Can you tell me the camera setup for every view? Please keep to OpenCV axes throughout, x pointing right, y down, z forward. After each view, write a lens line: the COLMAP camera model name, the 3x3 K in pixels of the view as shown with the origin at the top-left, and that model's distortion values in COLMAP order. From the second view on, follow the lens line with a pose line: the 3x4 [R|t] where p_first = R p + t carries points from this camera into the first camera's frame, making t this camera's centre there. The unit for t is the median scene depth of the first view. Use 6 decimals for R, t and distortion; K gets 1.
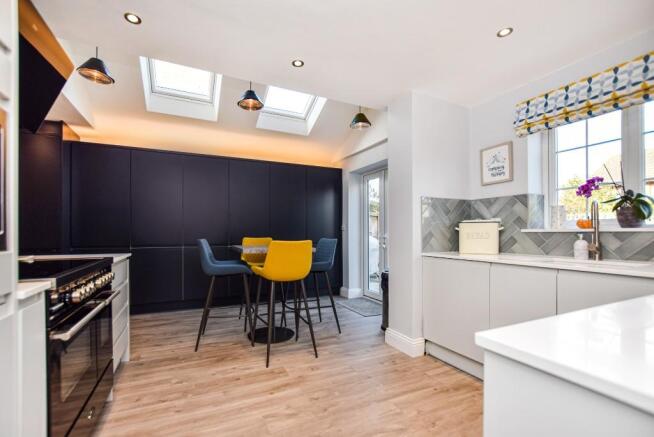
lens RADIAL K [[282.6, 0, 326.2], [0, 282.6, 233.7], [0, 0, 1]] dist [-0.001021, -0.000114]
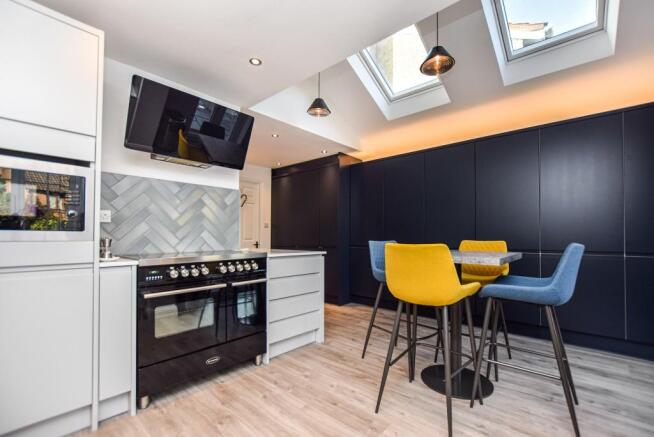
lens RADIAL K [[291.0, 0, 328.5], [0, 291.0, 226.5], [0, 0, 1]] dist [0.000413, 0.000043]
pose [[0.391203, -0.030050, -0.919814, 0.439530], [-0.000359, 0.999462, -0.032805, 0.007311], [0.920304, 0.013164, 0.390982, 0.550799]]
